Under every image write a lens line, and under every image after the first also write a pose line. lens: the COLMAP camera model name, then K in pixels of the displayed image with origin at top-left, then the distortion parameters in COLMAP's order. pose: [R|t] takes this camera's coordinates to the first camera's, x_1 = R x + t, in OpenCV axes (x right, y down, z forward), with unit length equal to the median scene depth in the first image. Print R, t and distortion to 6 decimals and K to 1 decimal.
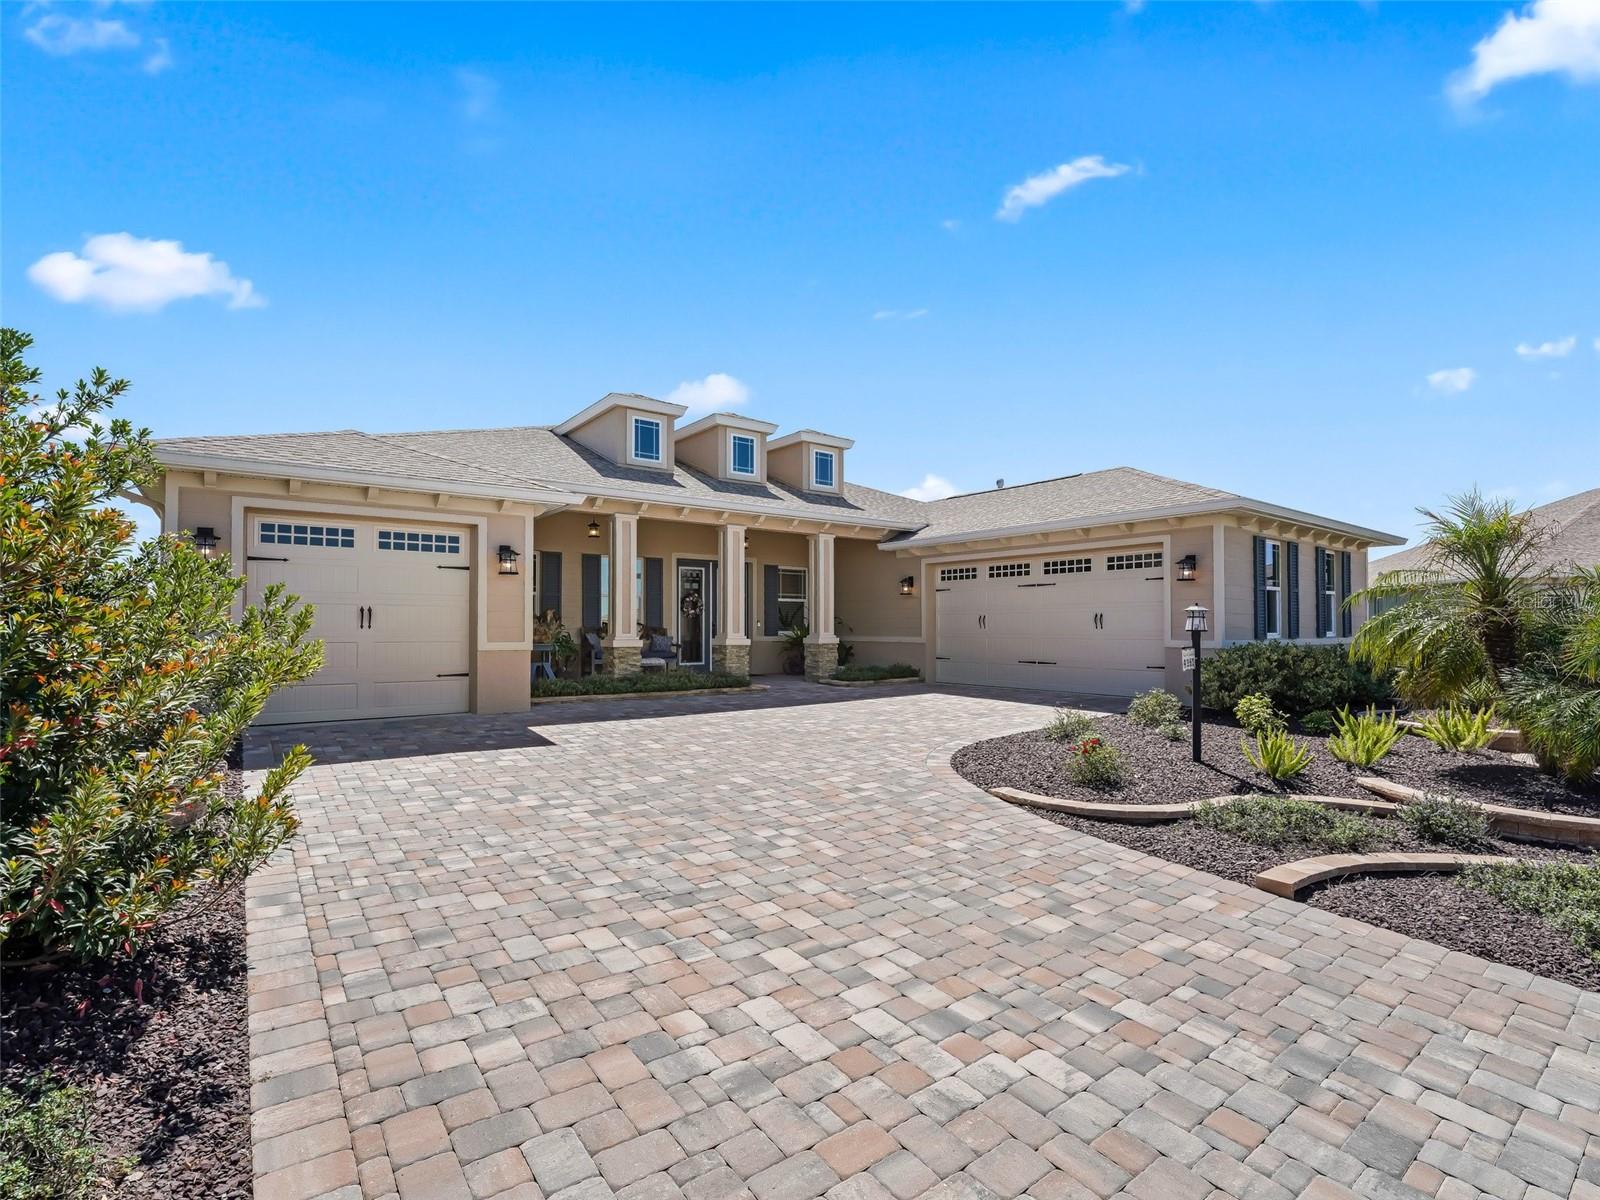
lens RADIAL K [[714.0, 0, 795.1], [0, 714.0, 603.5], [0, 0, 1]] dist [-0.010290, 0.002308]
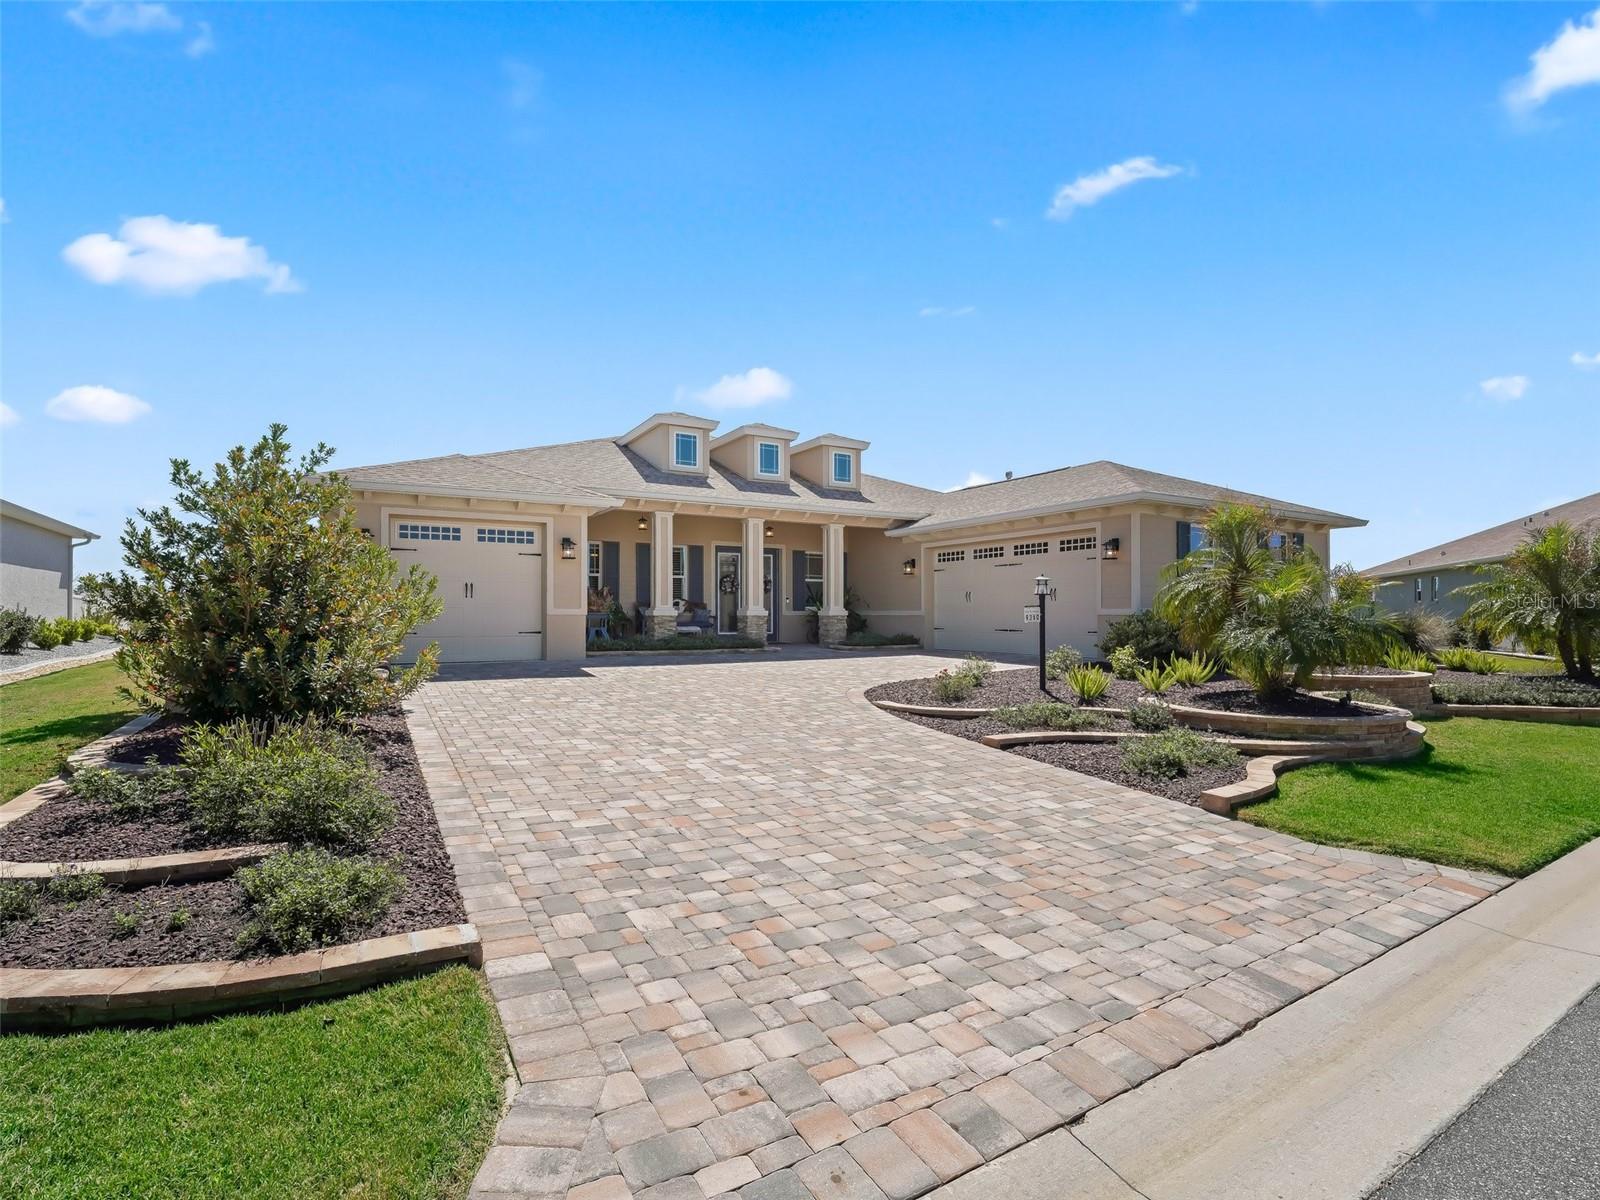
lens RADIAL K [[714.0, 0, 813.3], [0, 714.0, 601.8], [0, 0, 1]] dist [-0.010290, 0.002308]
pose [[0.995062, -0.003356, -0.099198, 0.157569], [0.005051, 0.999845, 0.016842, 0.016096], [0.099126, -0.017260, 0.994925, -0.247614]]
